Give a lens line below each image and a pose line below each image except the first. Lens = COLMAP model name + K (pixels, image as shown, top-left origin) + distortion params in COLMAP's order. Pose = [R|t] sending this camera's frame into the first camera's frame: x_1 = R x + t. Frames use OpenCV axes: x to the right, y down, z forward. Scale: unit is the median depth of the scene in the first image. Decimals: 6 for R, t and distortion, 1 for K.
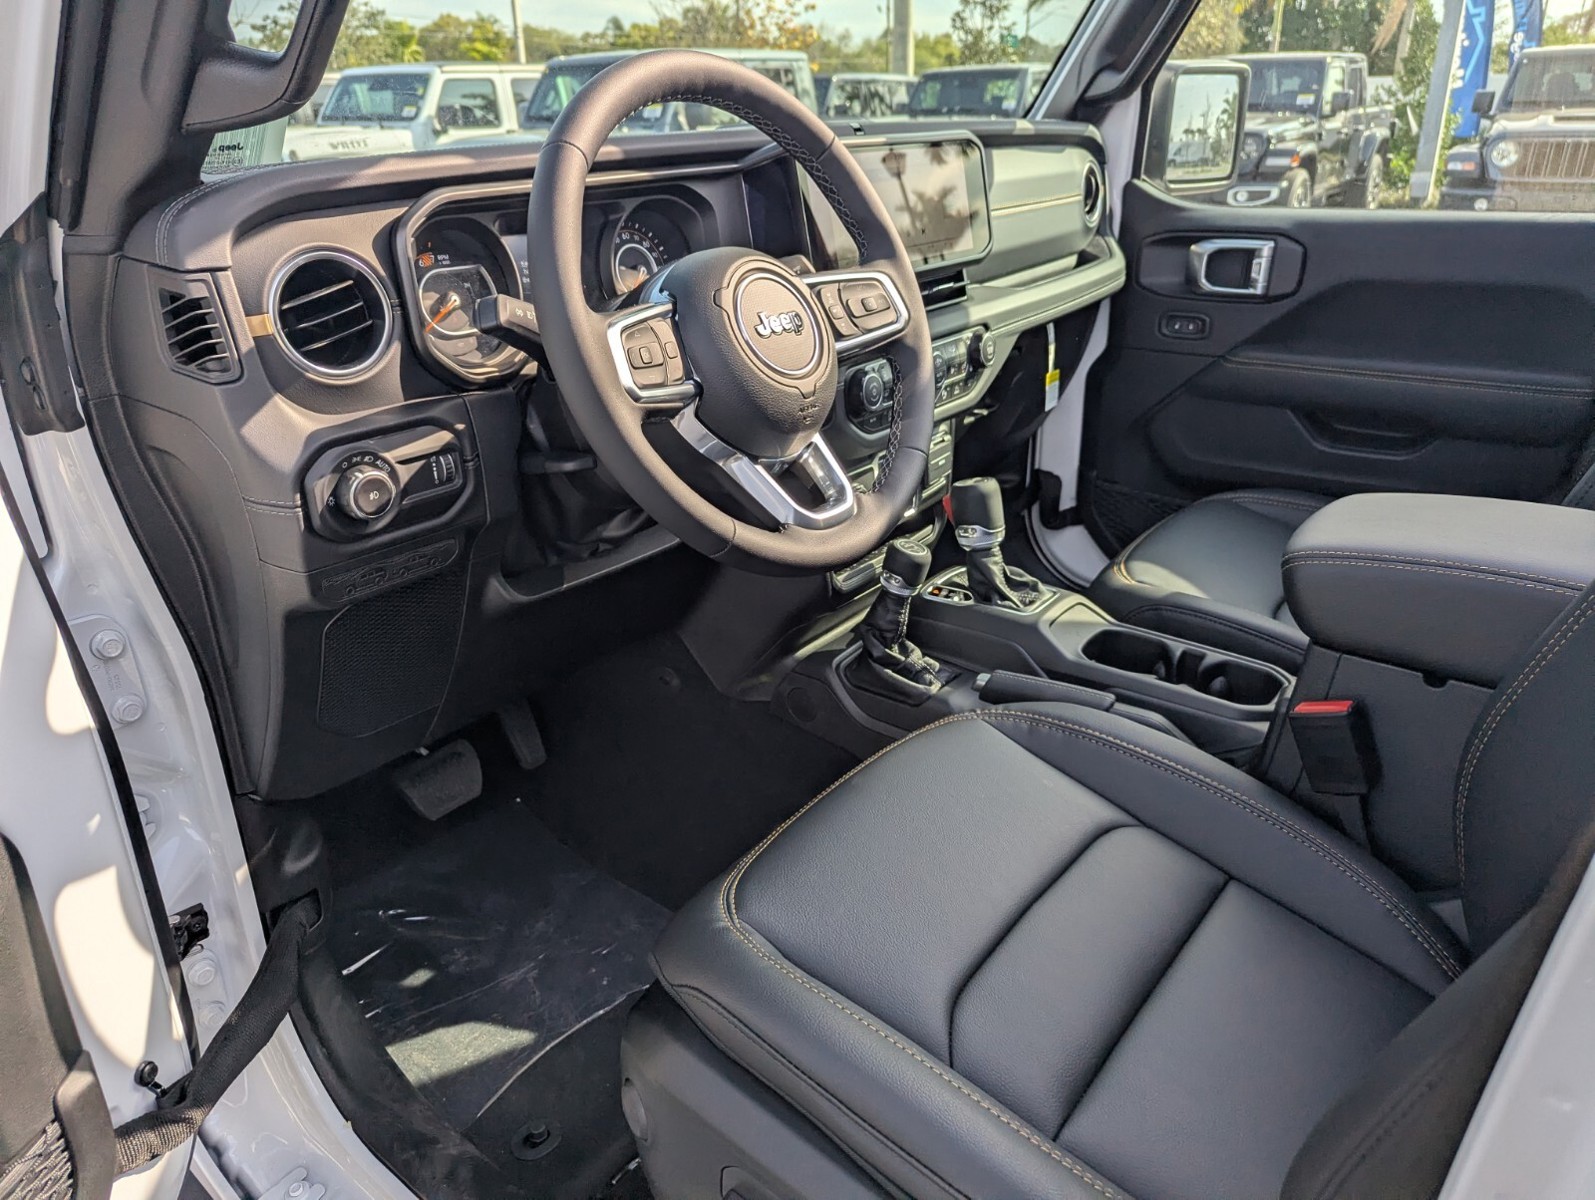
lens RADIAL K [[1128.7, 0, 795.1], [0, 1128.7, 605.2], [0, 0, 1]] dist [0.042721, -0.025873]
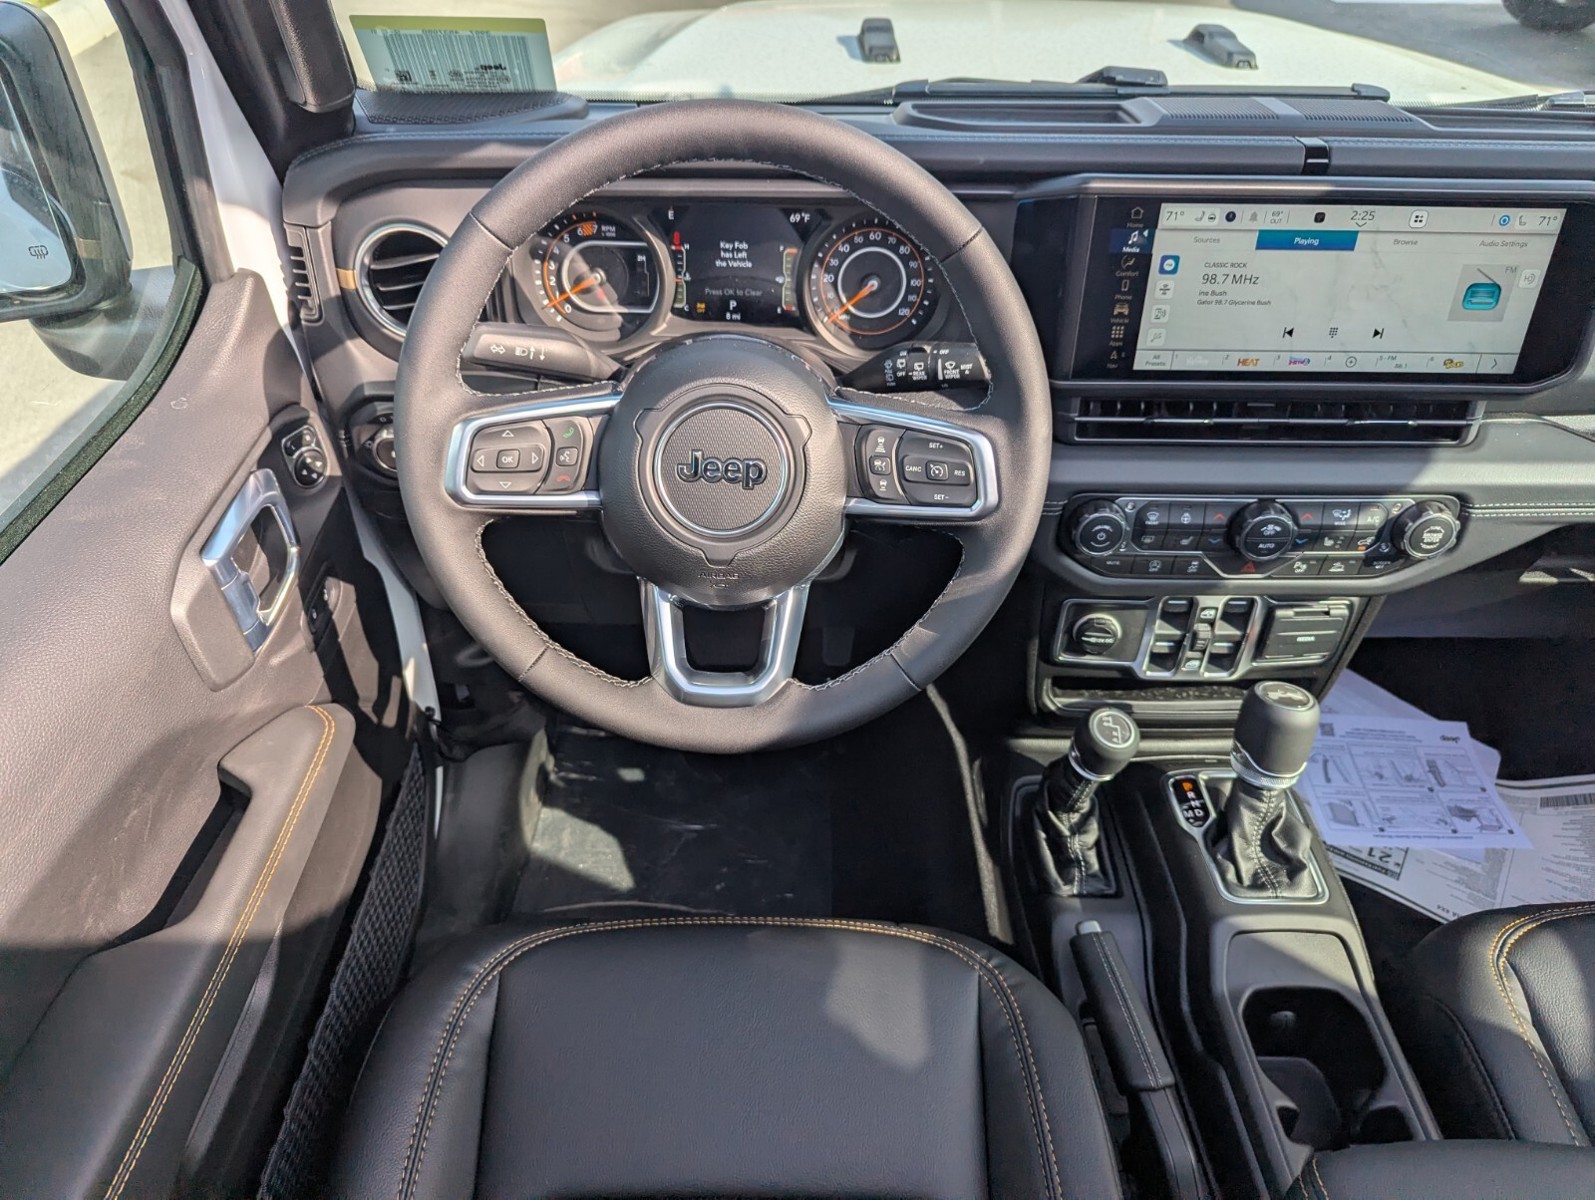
lens RADIAL K [[1128.7, 0, 795.1], [0, 1128.7, 605.2], [0, 0, 1]] dist [0.042721, -0.025873]
pose [[0.620132, 0.521302, -0.586242, 0.367510], [-0.344425, 0.852330, 0.393579, -0.342461], [0.704846, -0.042154, 0.708107, 0.319790]]
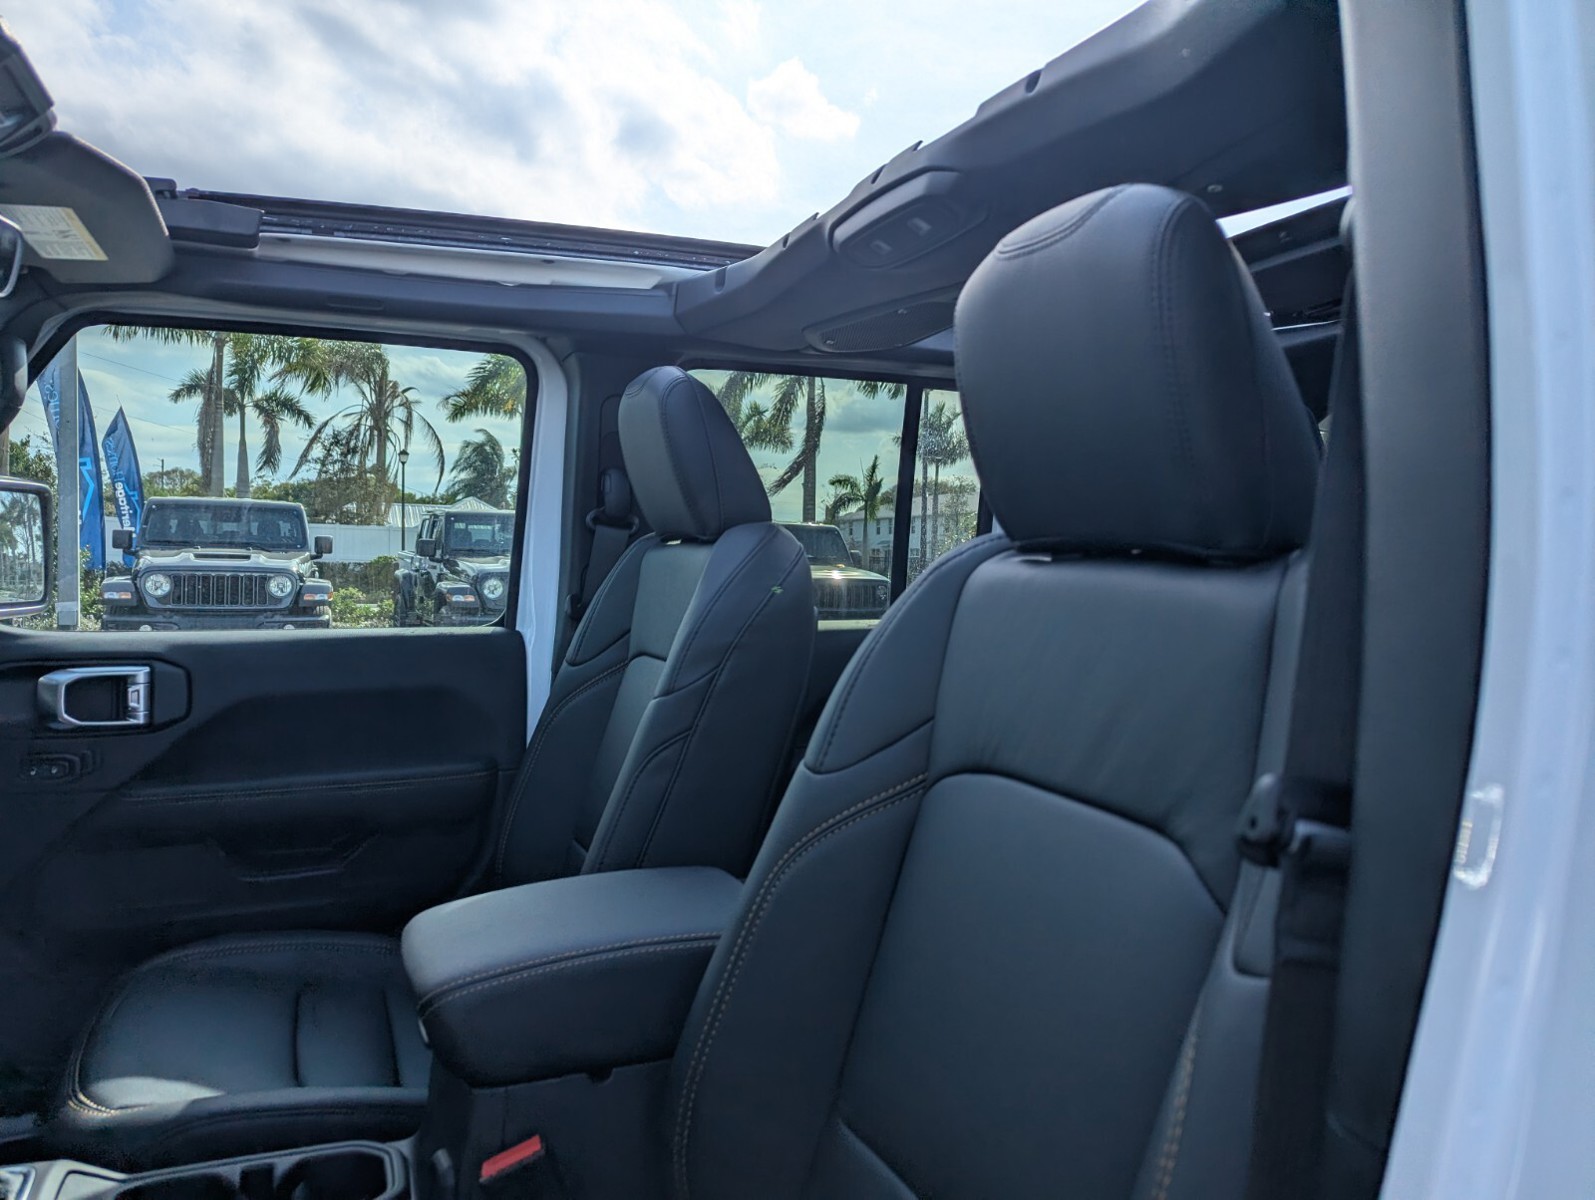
lens RADIAL K [[1129.4, 0, 809.1], [0, 1129.4, 586.1], [0, 0, 1]] dist [0.033621, -0.008266]
pose [[0.481282, 0.002845, 0.876561, -0.155578], [0.318360, 0.931143, -0.177820, -0.069961], [-0.816709, 0.364644, 0.447237, 0.199983]]
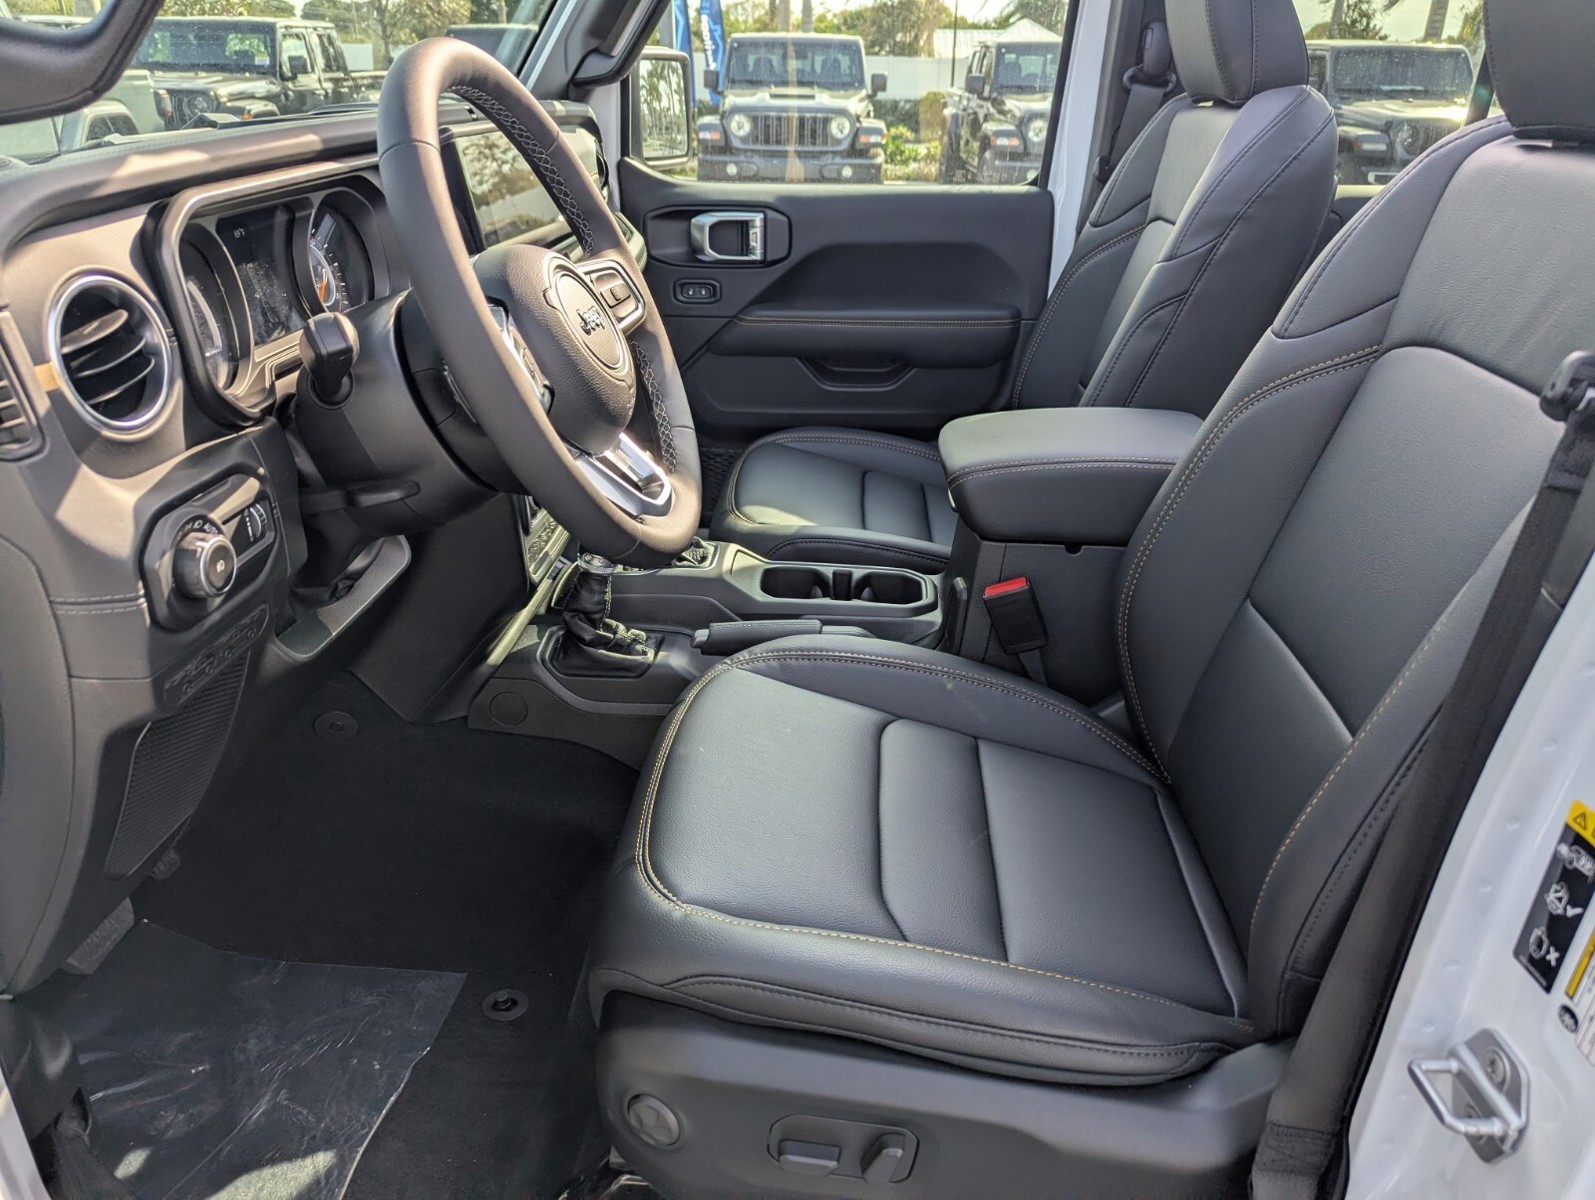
lens RADIAL K [[1129.4, 0, 809.1], [0, 1129.4, 586.1], [0, 0, 1]] dist [0.033621, -0.008266]
pose [[0.819286, -0.208397, 0.534173, -0.302293], [0.200271, 0.976944, 0.073969, -0.037289], [-0.537272, 0.046377, 0.842133, 0.044005]]
